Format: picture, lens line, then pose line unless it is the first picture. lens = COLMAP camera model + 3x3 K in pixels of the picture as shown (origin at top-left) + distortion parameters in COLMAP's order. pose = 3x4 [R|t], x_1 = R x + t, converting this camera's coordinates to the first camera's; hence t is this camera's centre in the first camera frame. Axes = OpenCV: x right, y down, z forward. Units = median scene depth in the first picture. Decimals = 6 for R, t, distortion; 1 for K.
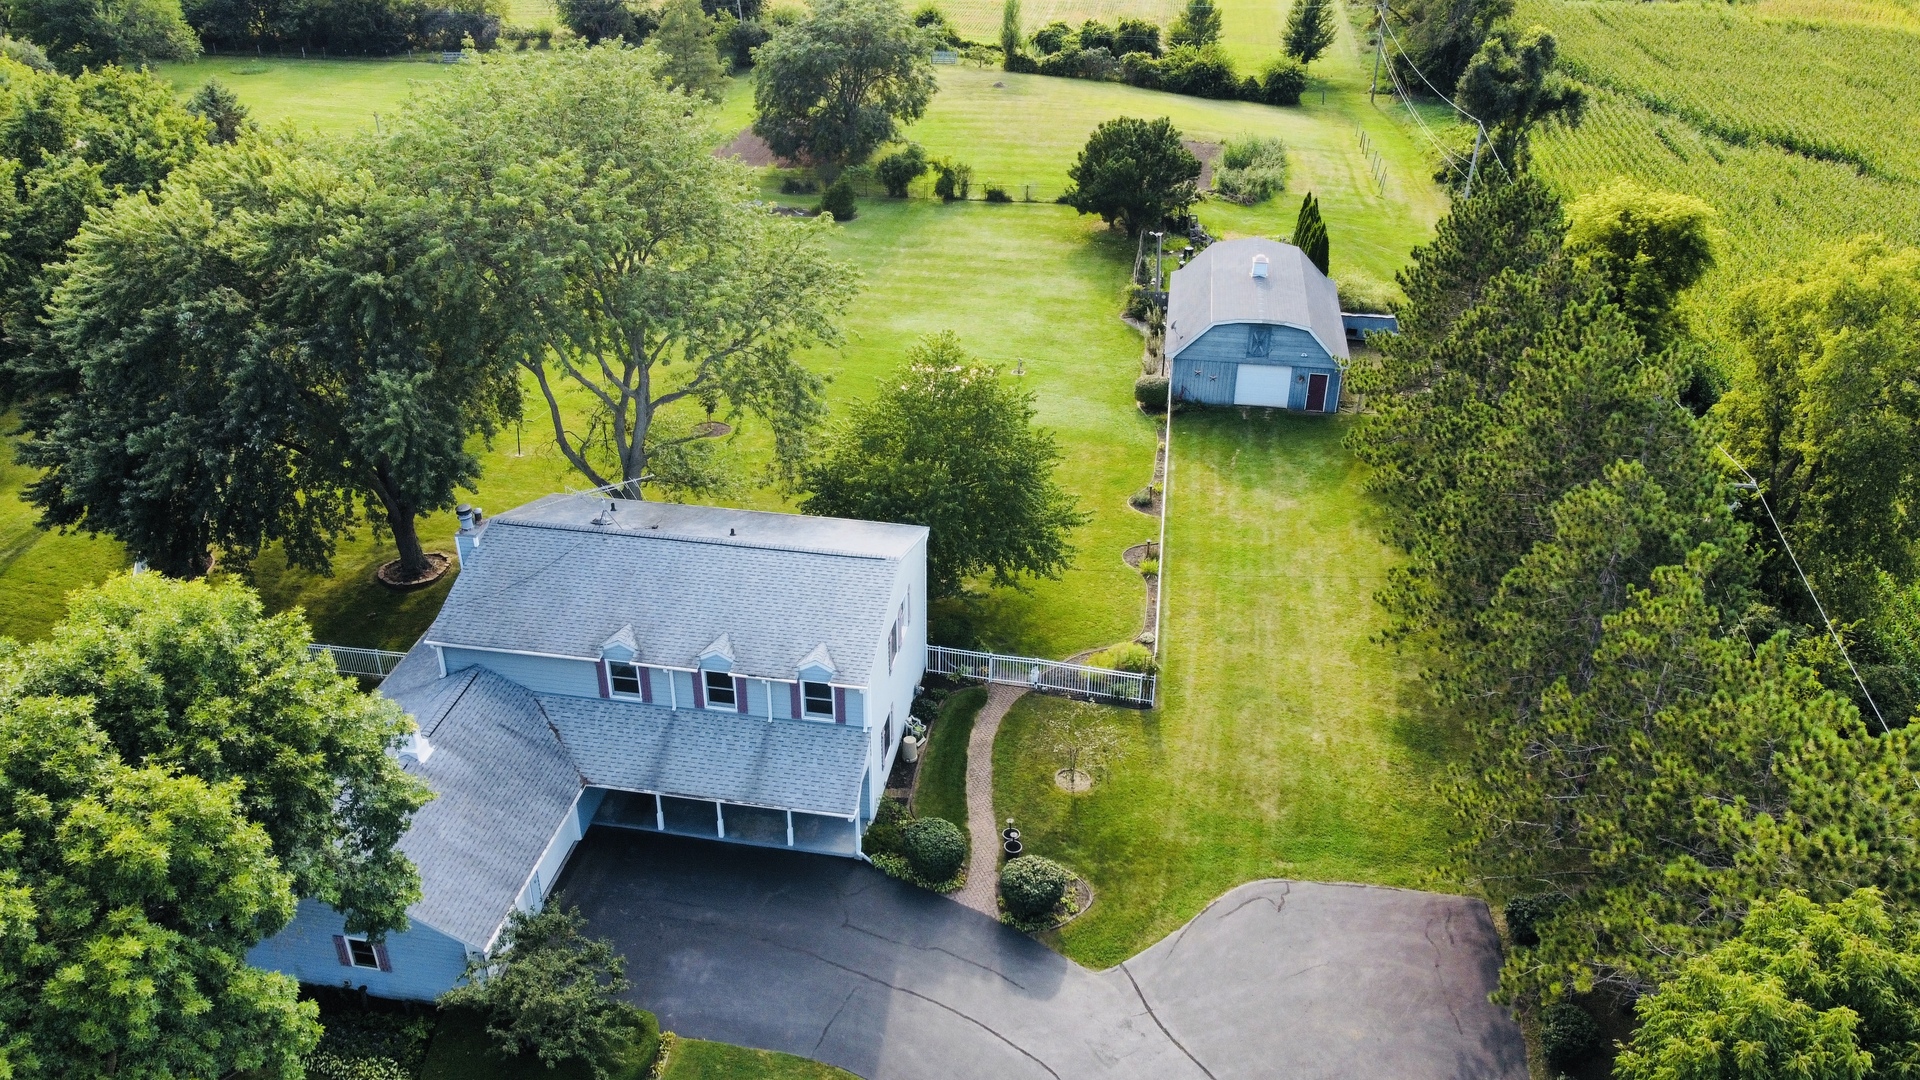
lens RADIAL K [[1468.2, 0, 960.0], [0, 1468.2, 540.7], [0, 0, 1]] dist [-0.014194, 0.001073]
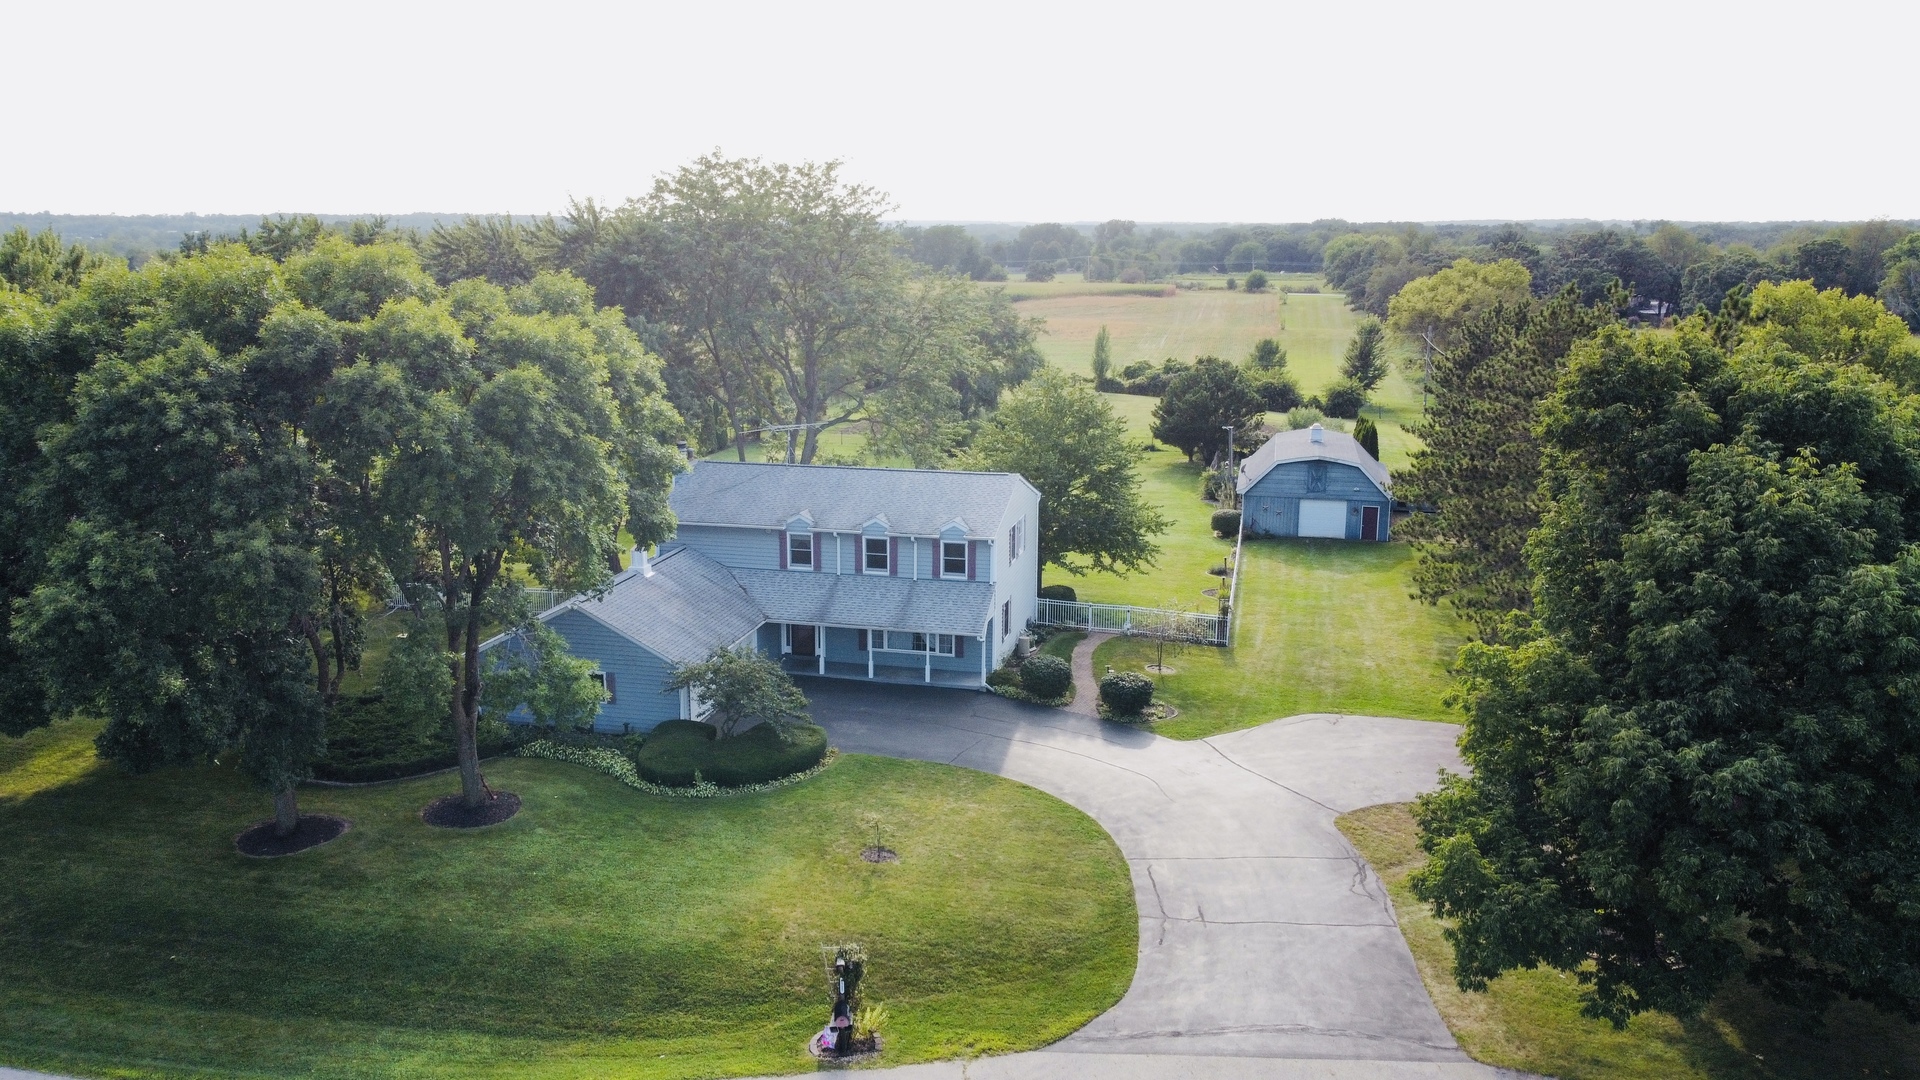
lens RADIAL K [[1468.2, 0, 957.1], [0, 1468.2, 540.2], [0, 0, 1]] dist [-0.014194, 0.001073]
pose [[0.997994, 0.010368, -0.062461, -0.013987], [-0.028930, 0.952177, -0.304174, 0.408428], [0.056320, 0.305371, 0.950566, -0.170361]]
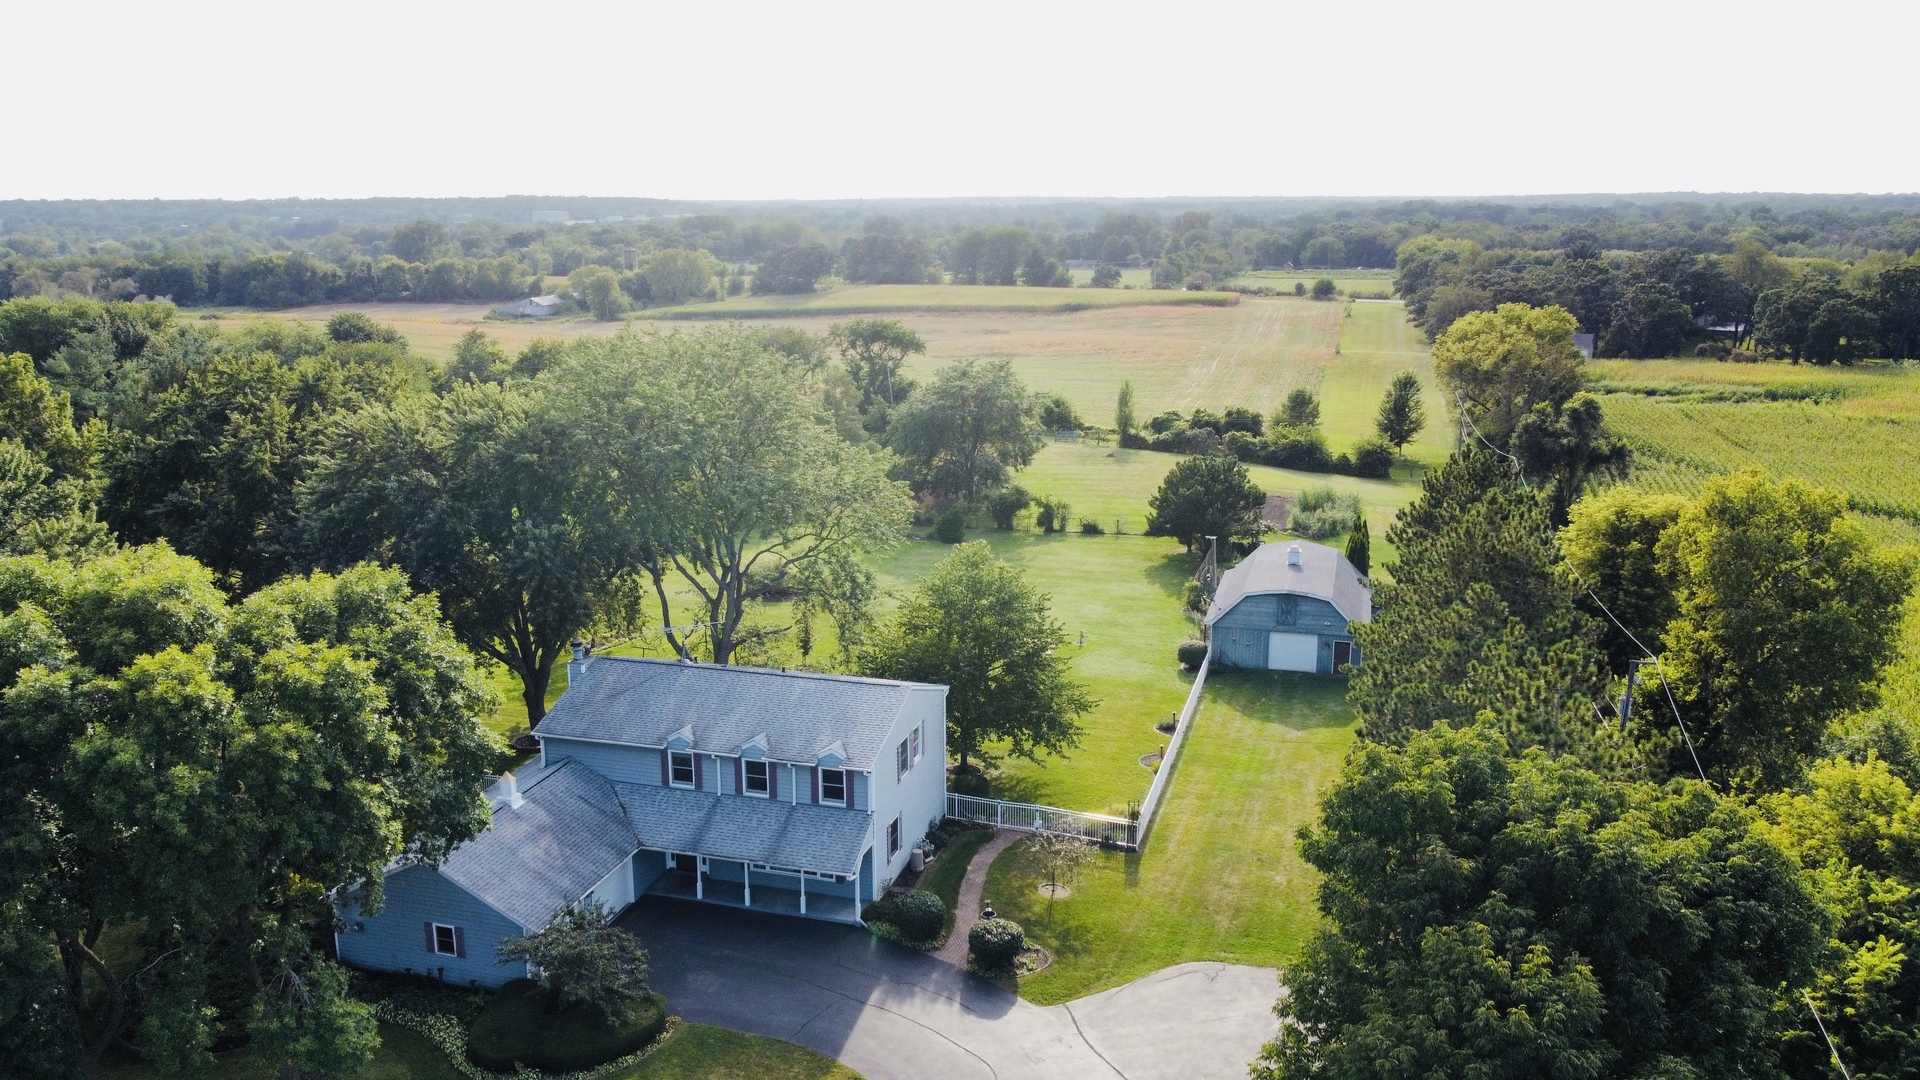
lens RADIAL K [[1468.2, 0, 958.0], [0, 1468.2, 539.0], [0, 0, 1]] dist [-0.014194, 0.001073]
pose [[0.992504, 0.017427, -0.120961, 0.129600], [-0.051806, 0.956443, -0.287286, 0.221385], [0.110686, 0.291400, 0.950176, -0.179764]]
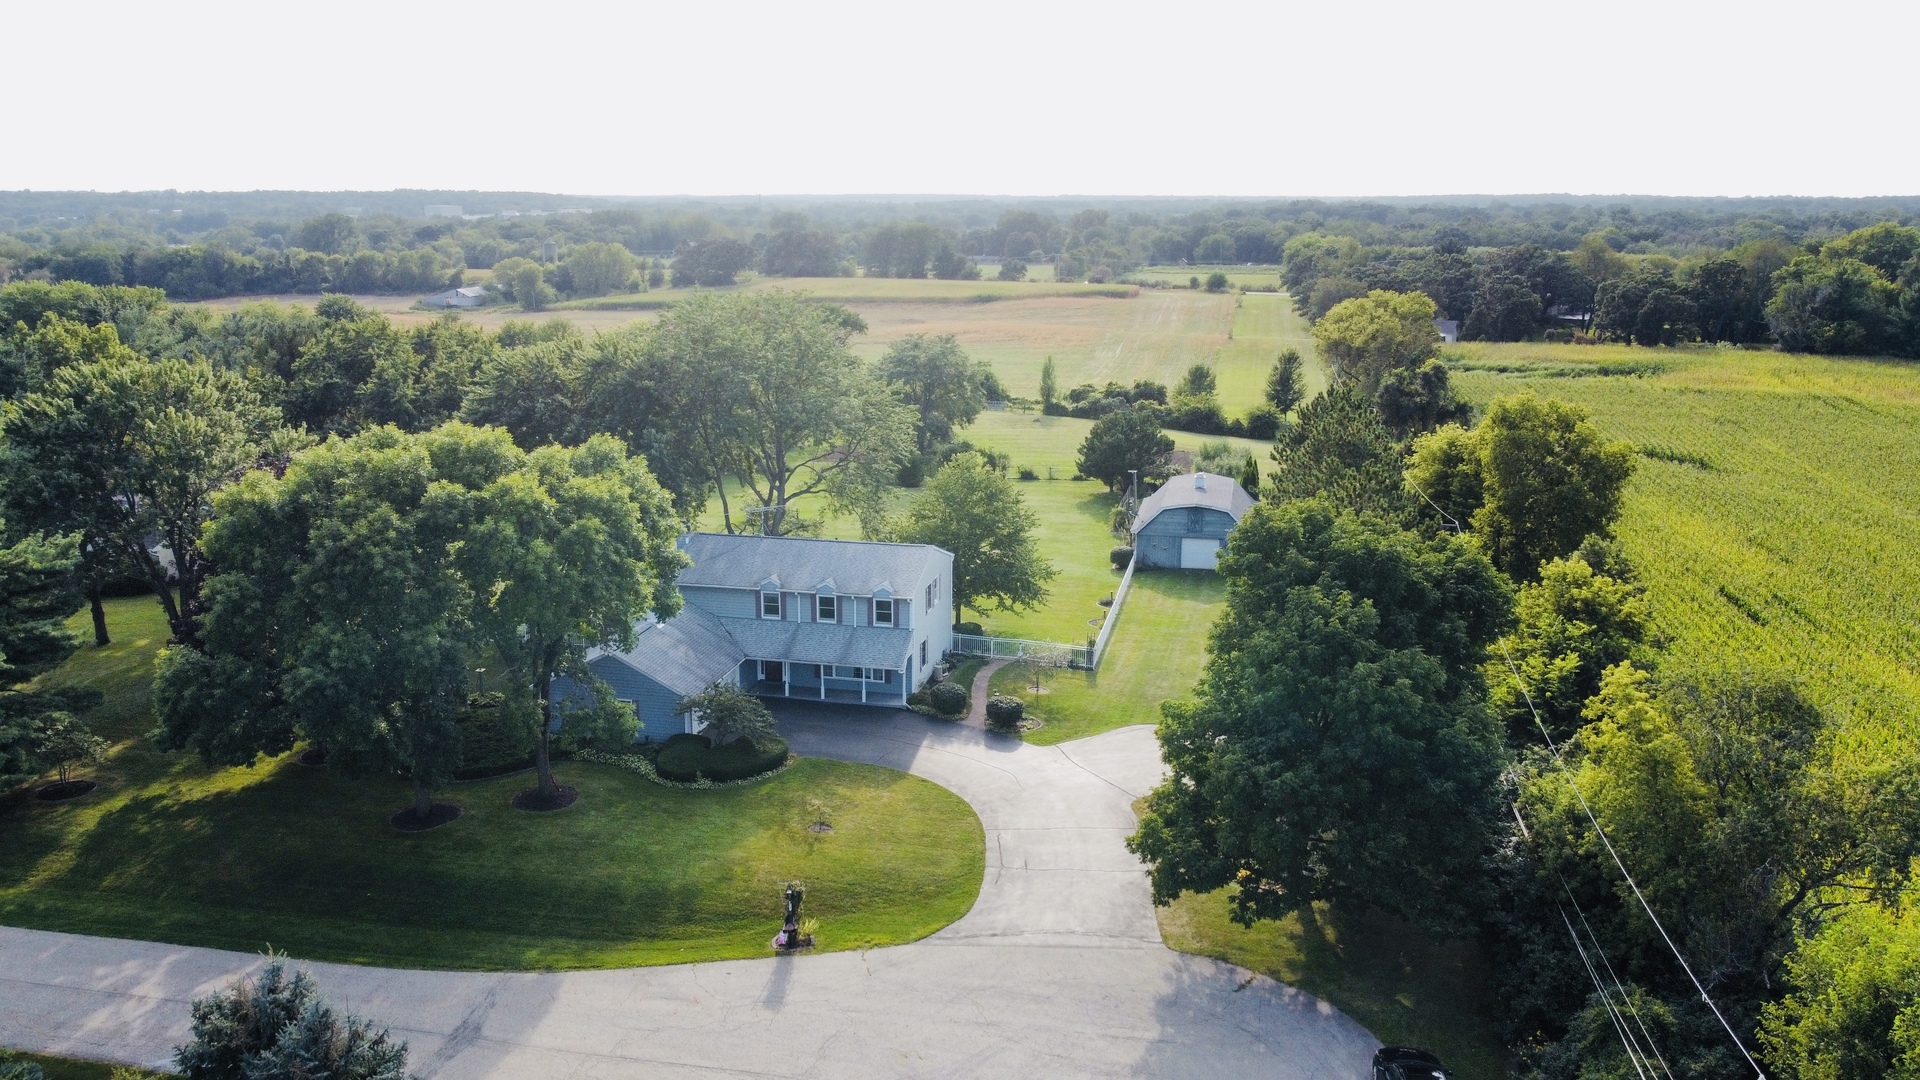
lens RADIAL K [[1468.2, 0, 958.4], [0, 1468.2, 539.6], [0, 0, 1]] dist [-0.014194, 0.001073]
pose [[0.998648, 0.008445, -0.051295, 0.067017], [-0.022879, 0.957418, -0.287797, 0.446824], [0.046680, 0.288581, 0.956317, -0.569821]]
